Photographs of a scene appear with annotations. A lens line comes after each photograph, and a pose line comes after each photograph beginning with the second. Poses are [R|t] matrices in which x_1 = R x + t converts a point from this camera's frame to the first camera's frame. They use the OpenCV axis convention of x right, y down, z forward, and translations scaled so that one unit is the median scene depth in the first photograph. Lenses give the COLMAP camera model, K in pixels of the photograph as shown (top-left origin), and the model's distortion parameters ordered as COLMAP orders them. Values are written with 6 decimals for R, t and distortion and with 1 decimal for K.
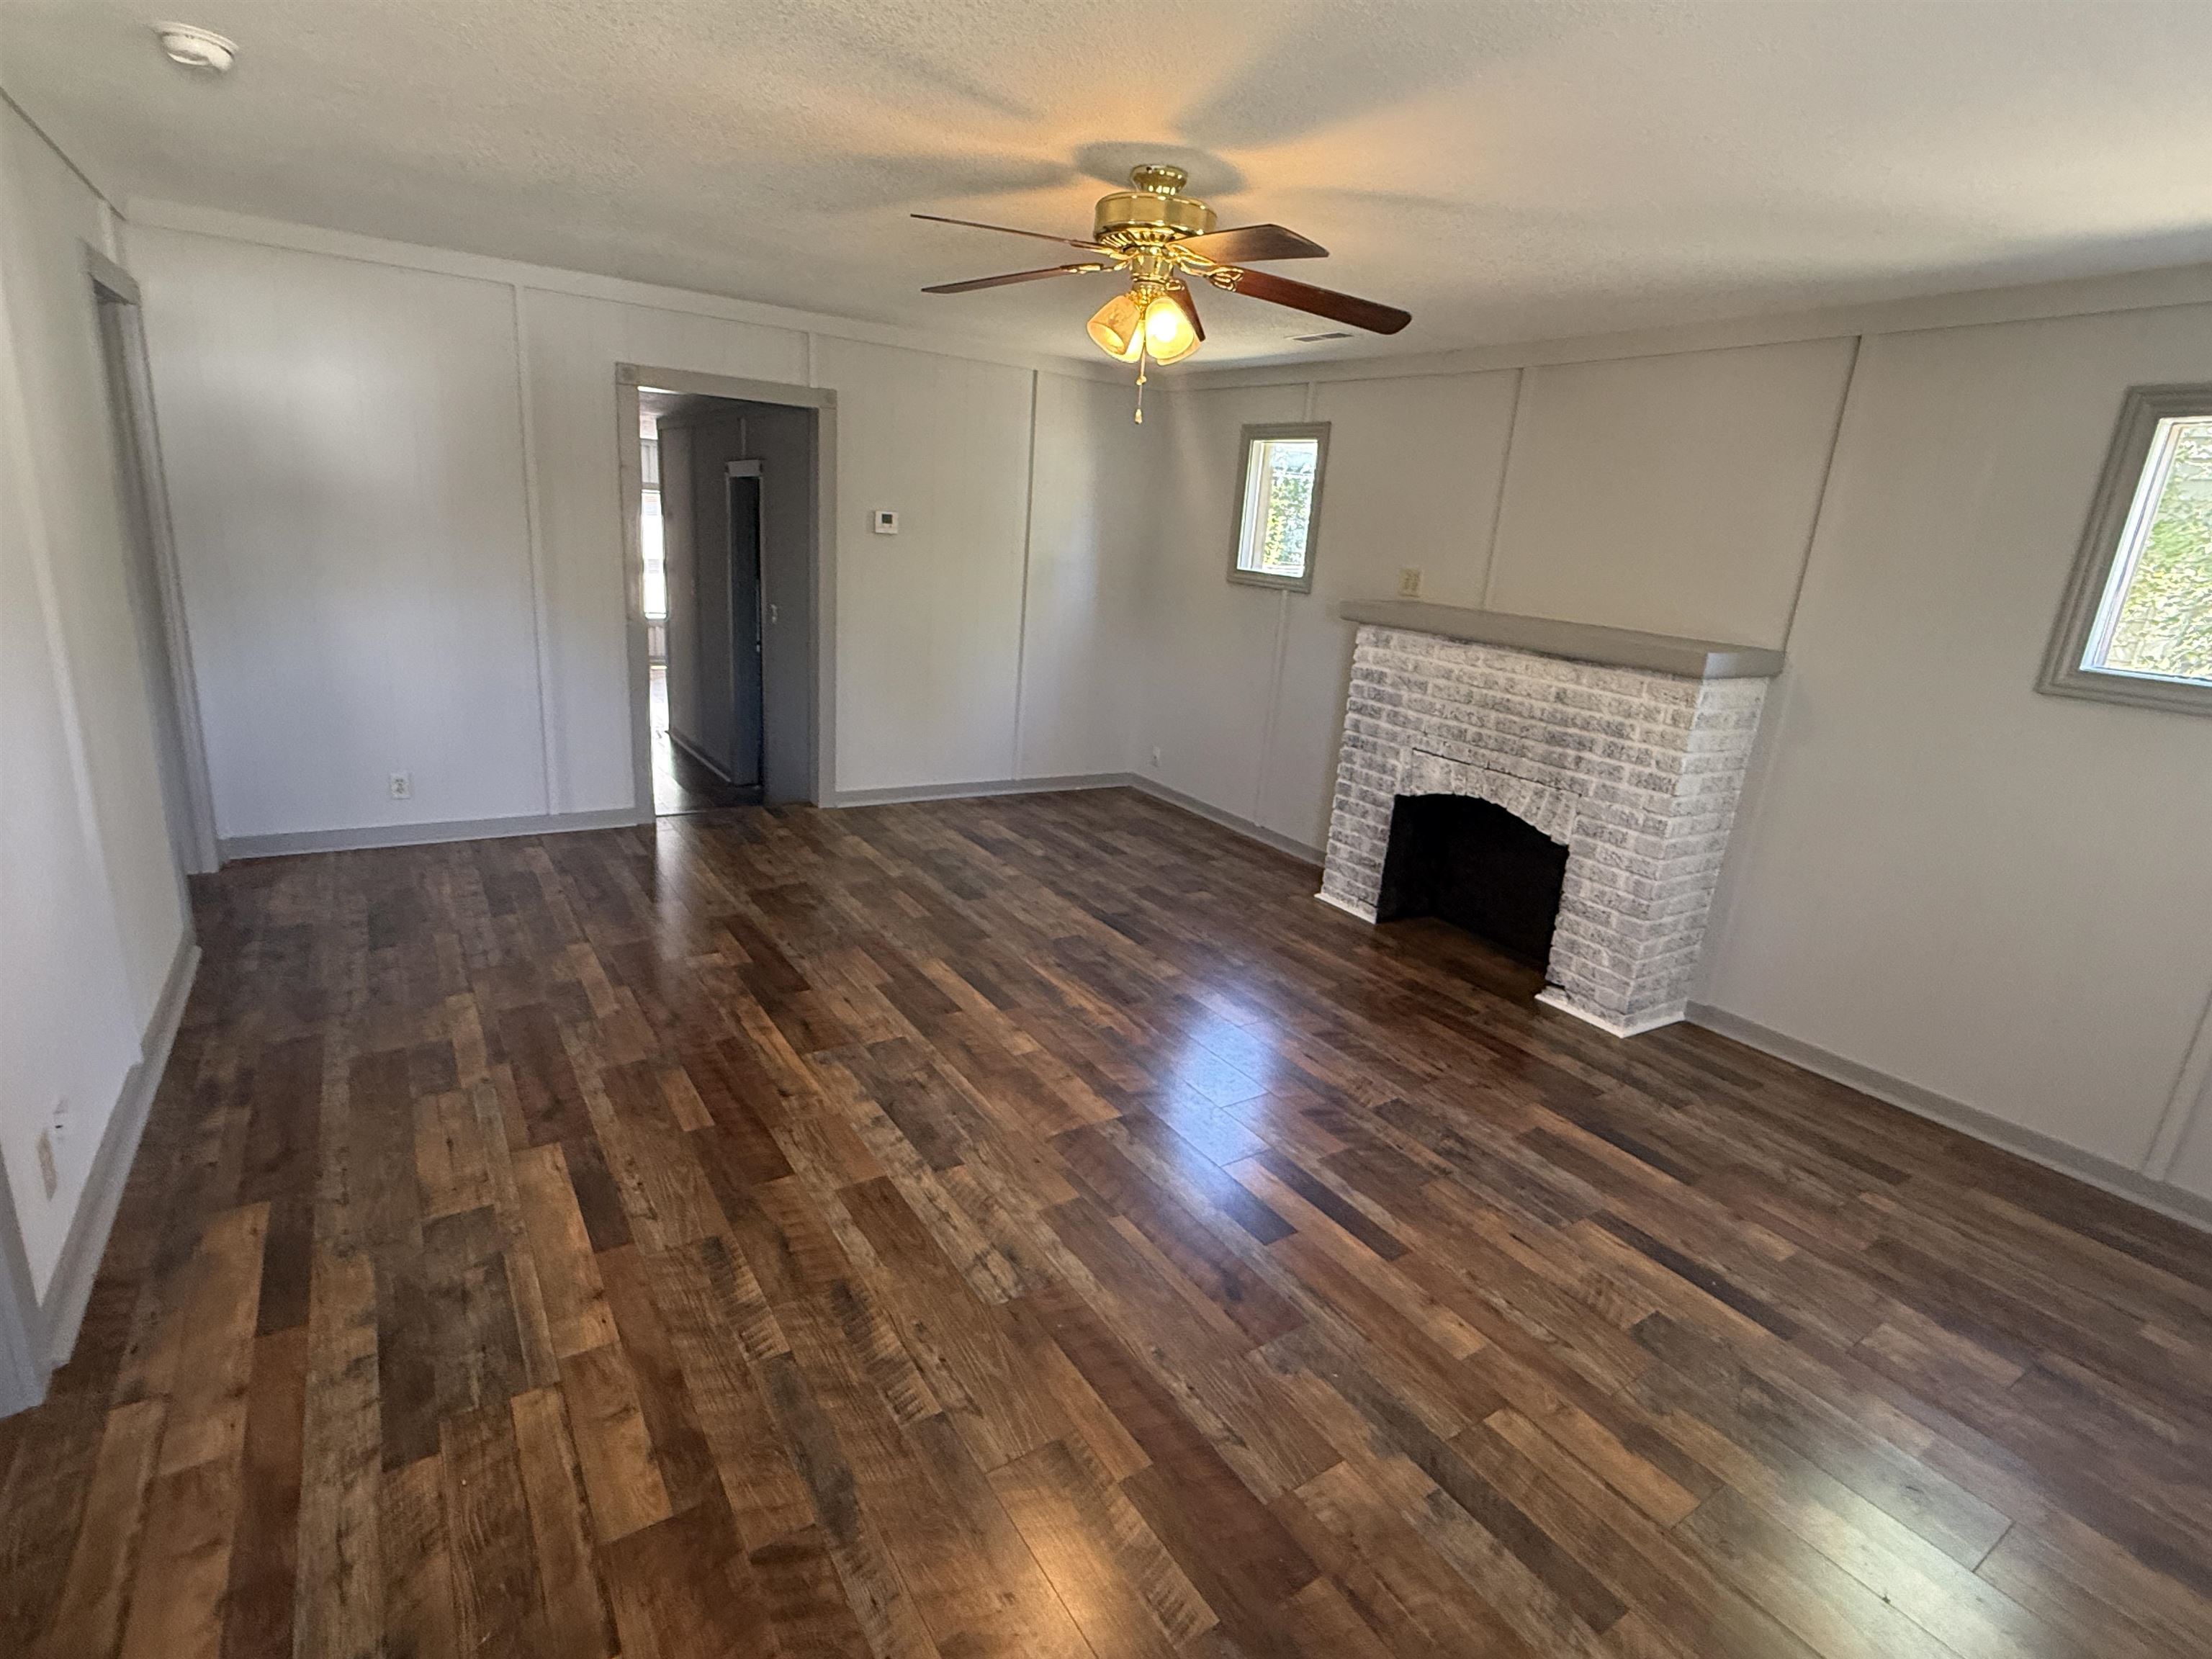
lens RADIAL K [[1078.9, 0, 1102.8], [0, 1078.9, 829.9], [0, 0, 1]] dist [-0.002423, 0.000468]
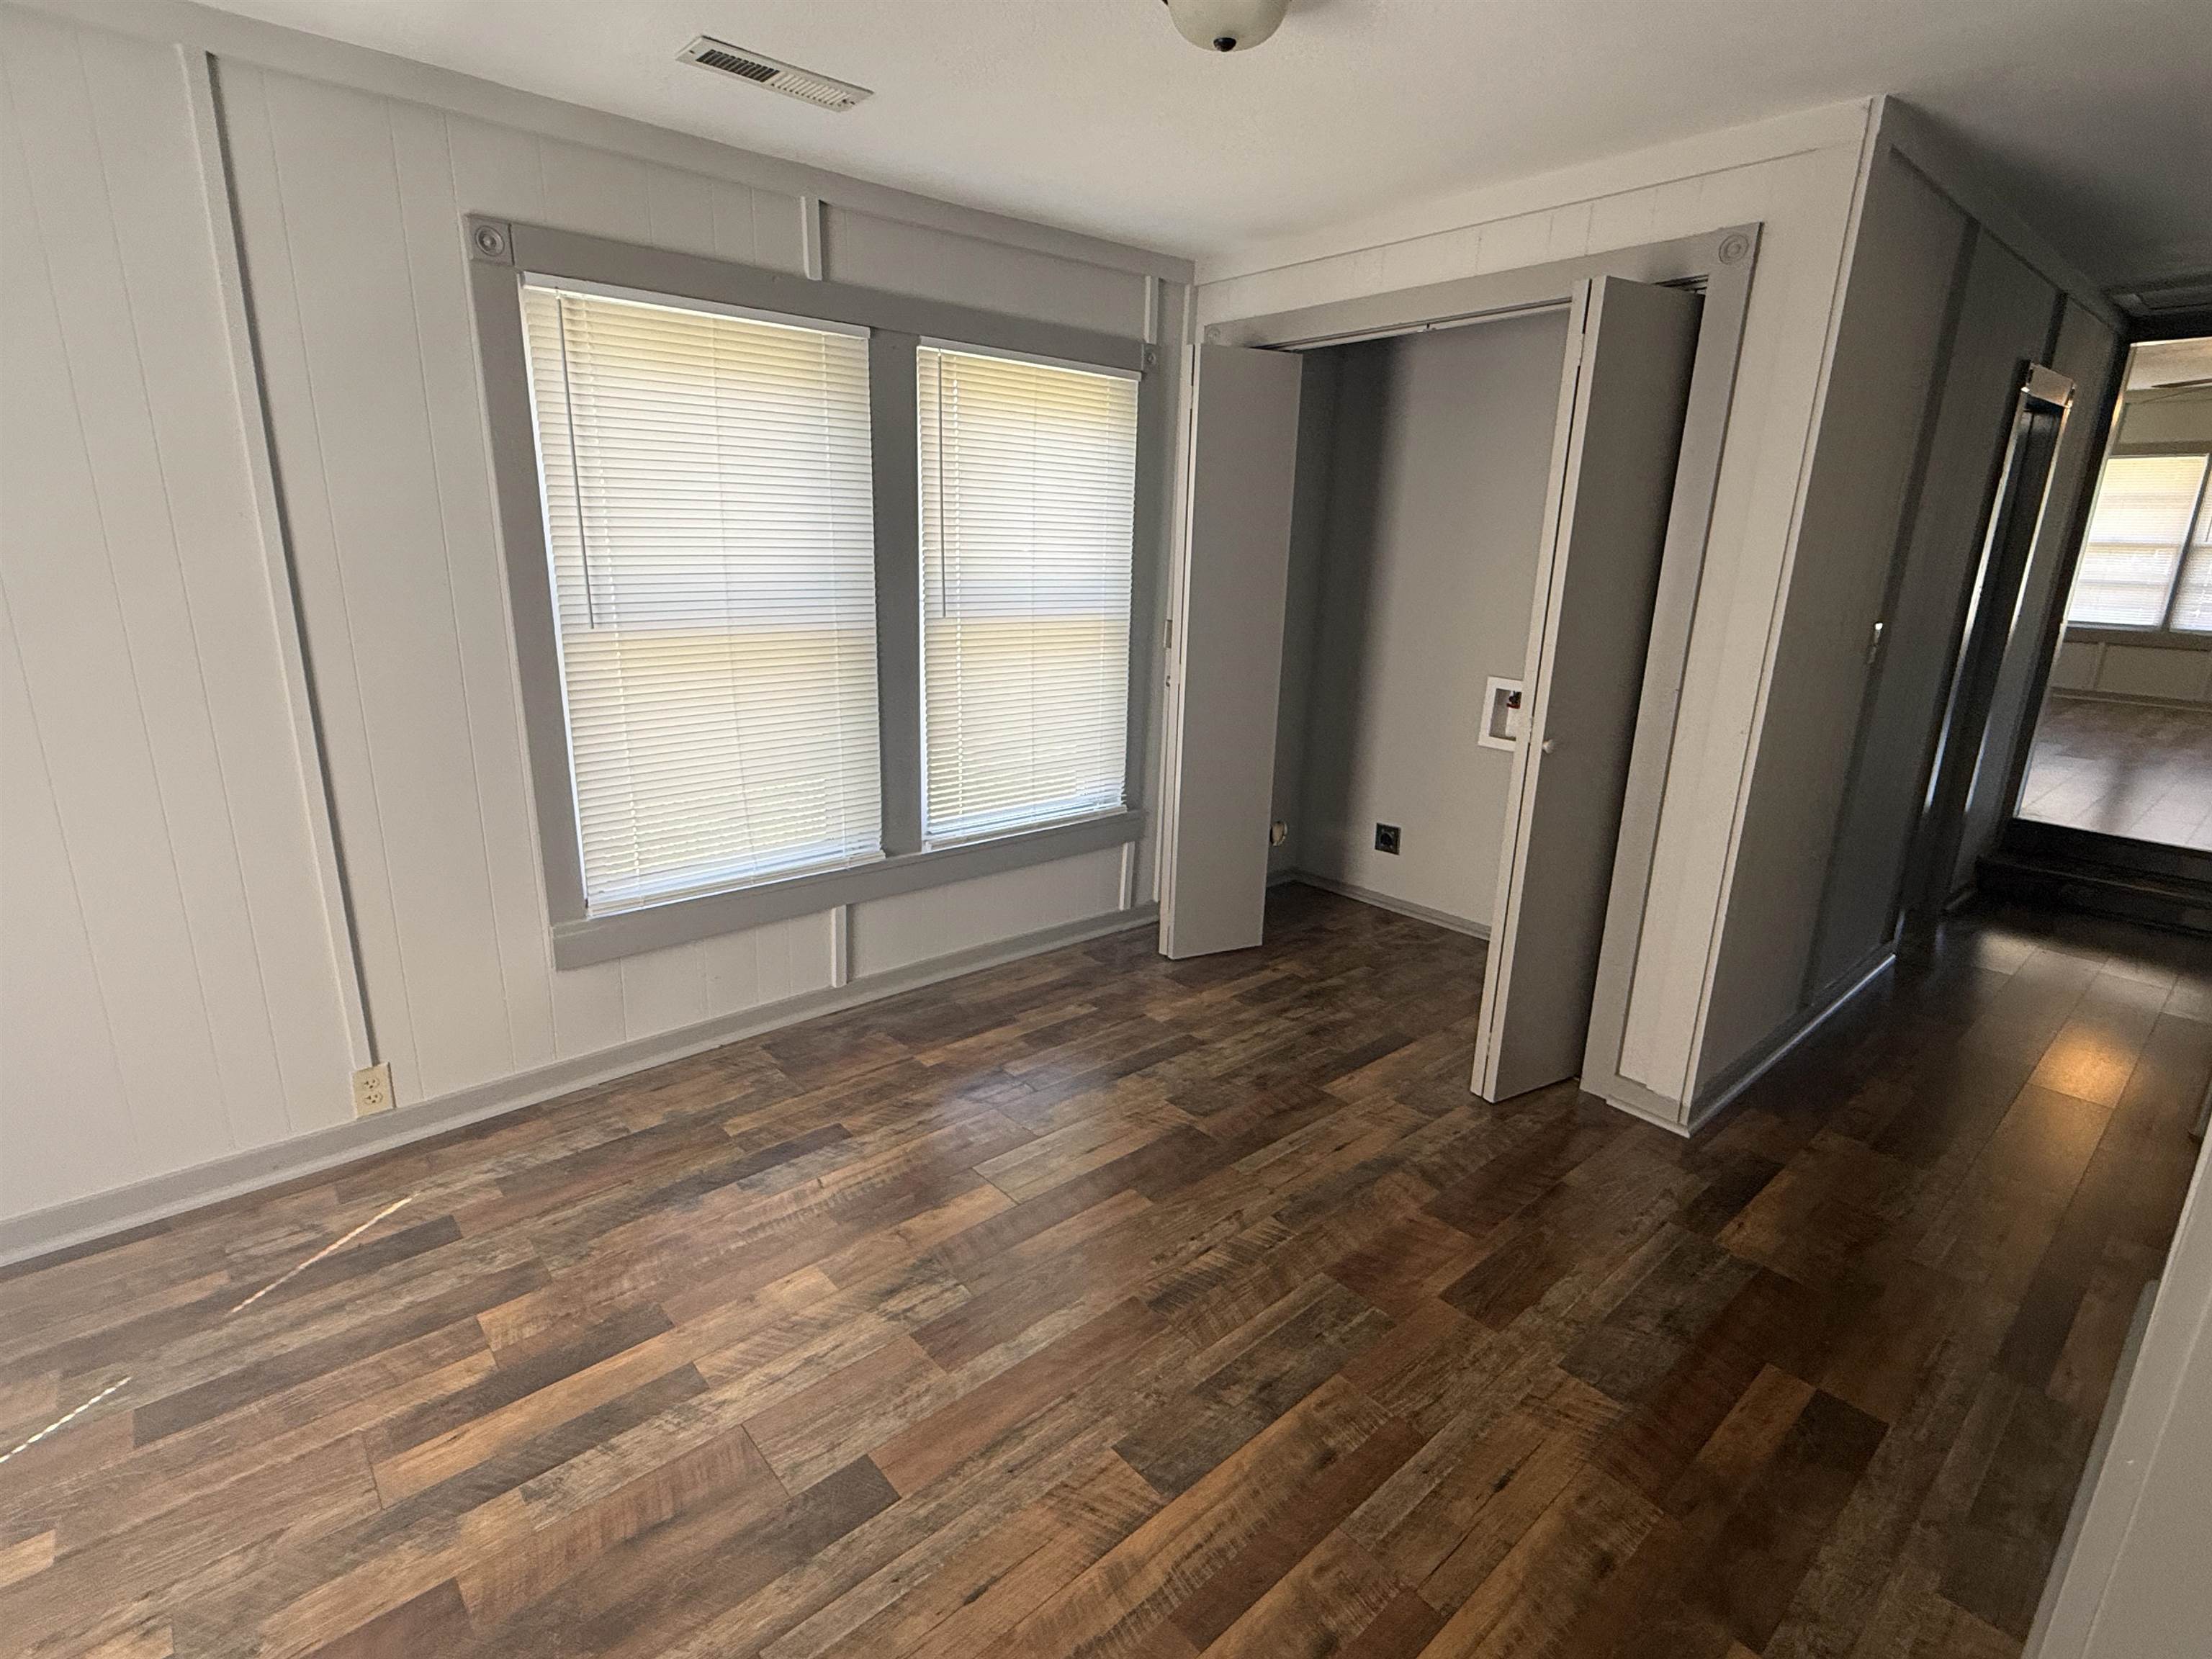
lens RADIAL K [[1078.9, 0, 1102.4], [0, 1078.9, 827.4], [0, 0, 1]] dist [-0.002423, 0.000468]
pose [[-0.139657, -0.339432, 0.930205, -0.454611], [0.227133, 0.903383, 0.363745, -0.124305], [-0.963798, 0.262079, -0.049067, 0.463359]]
